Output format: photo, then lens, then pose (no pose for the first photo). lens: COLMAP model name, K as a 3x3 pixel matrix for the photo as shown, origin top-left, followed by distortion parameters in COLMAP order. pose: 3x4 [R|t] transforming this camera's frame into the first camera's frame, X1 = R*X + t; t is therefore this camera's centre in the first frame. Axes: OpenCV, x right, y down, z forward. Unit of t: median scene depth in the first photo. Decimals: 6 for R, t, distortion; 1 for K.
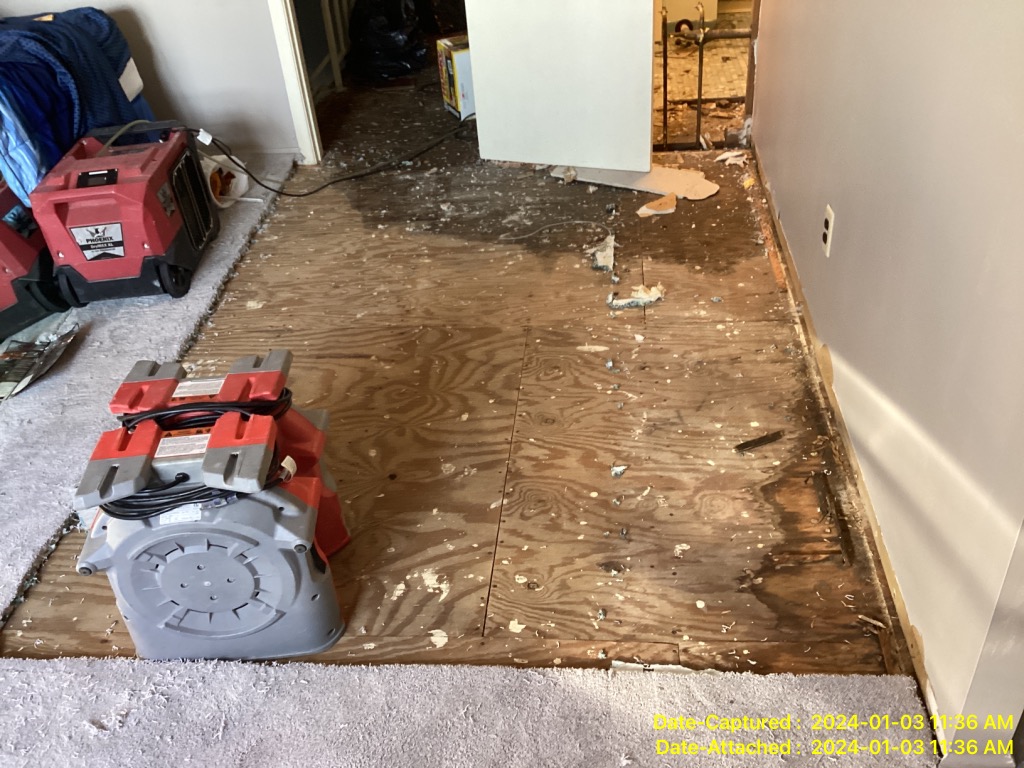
lens RADIAL K [[922.5, 0, 516.4], [0, 922.5, 383.0], [0, 0, 1]] dist [0.123909, -0.239649]
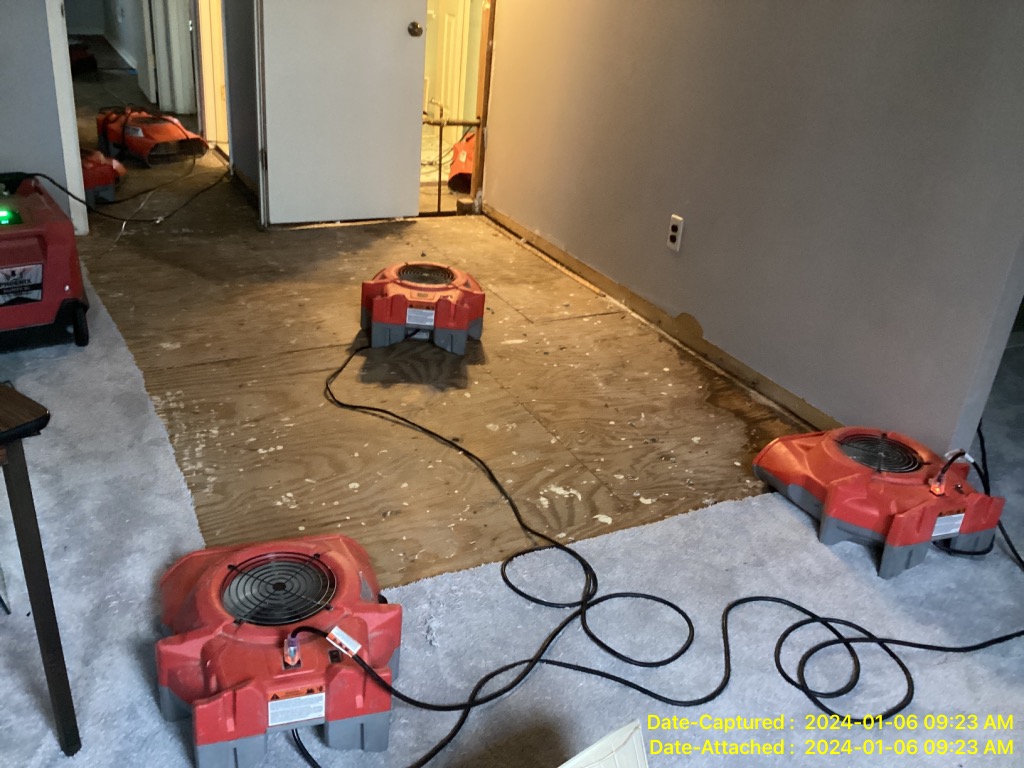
lens RADIAL K [[922.5, 0, 516.4], [0, 922.5, 383.0], [0, 0, 1]] dist [0.123909, -0.239649]
pose [[0.826865, -0.105807, 0.552358, -0.709331], [0.187112, 0.977948, -0.092771, 0.154996], [-0.530362, 0.180061, 0.828429, -0.011929]]
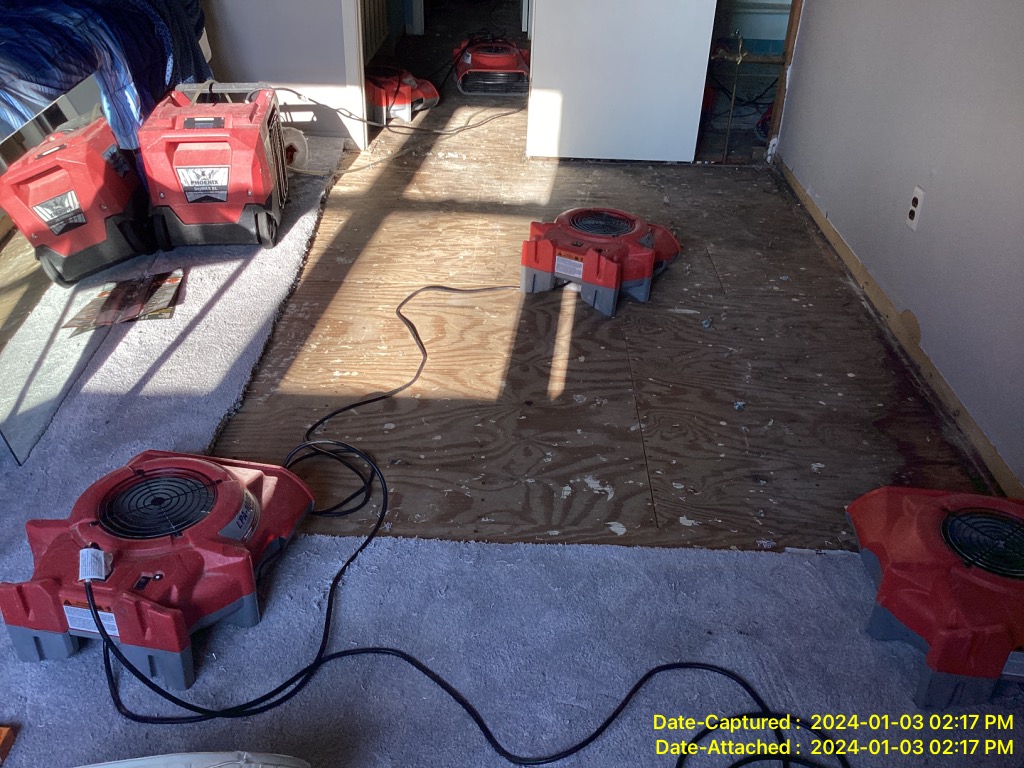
lens RADIAL K [[922.5, 0, 516.4], [0, 922.5, 383.0], [0, 0, 1]] dist [0.123909, -0.239649]
pose [[0.991382, 0.053214, 0.119707, -0.277898], [-0.044926, 0.996471, -0.070901, 0.155278], [-0.123058, 0.064912, 0.990274, -0.047274]]
